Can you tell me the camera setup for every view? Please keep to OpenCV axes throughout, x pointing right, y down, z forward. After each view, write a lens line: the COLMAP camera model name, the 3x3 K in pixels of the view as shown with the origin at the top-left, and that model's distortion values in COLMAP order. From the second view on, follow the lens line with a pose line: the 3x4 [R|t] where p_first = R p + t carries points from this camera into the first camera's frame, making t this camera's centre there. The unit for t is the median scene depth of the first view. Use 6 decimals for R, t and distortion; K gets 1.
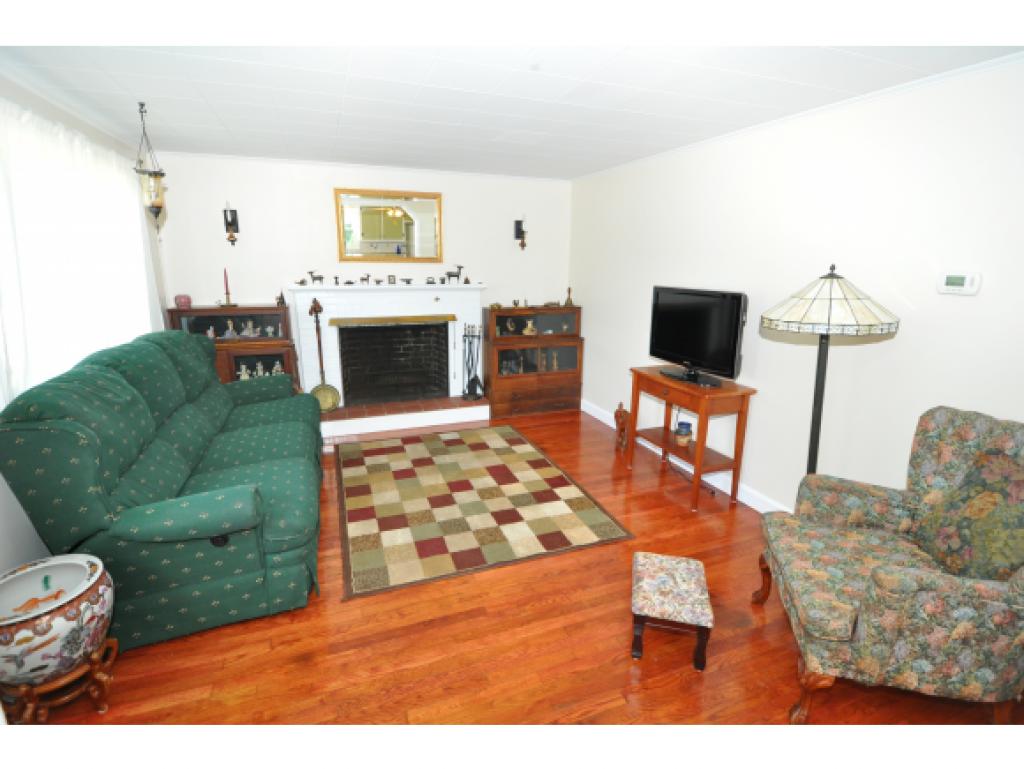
lens RADIAL K [[469.9, 0, 512.0], [0, 469.9, 384.5], [0, 0, 1]] dist [0.025176, -0.021502]
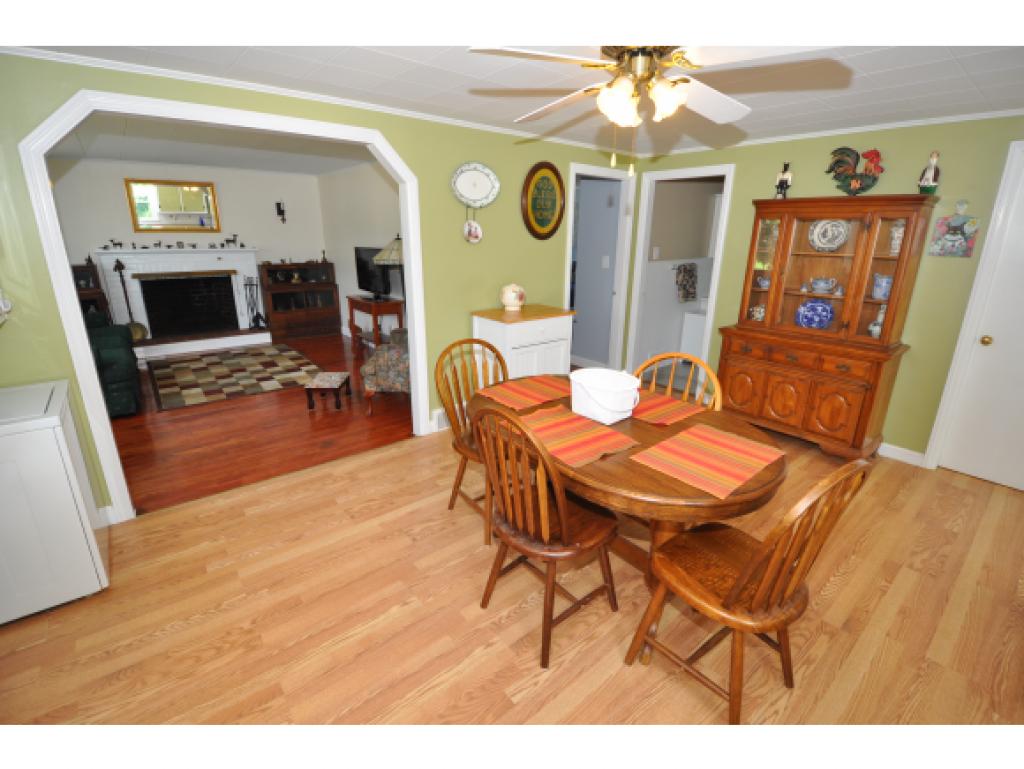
lens RADIAL K [[469.9, 0, 512.0], [0, 469.9, 384.5], [0, 0, 1]] dist [0.025176, -0.021502]
pose [[0.955393, -0.093911, 0.280008, 0.266787], [0.078194, 0.994697, 0.066810, 0.182036], [-0.284797, -0.041935, 0.957670, -0.678087]]
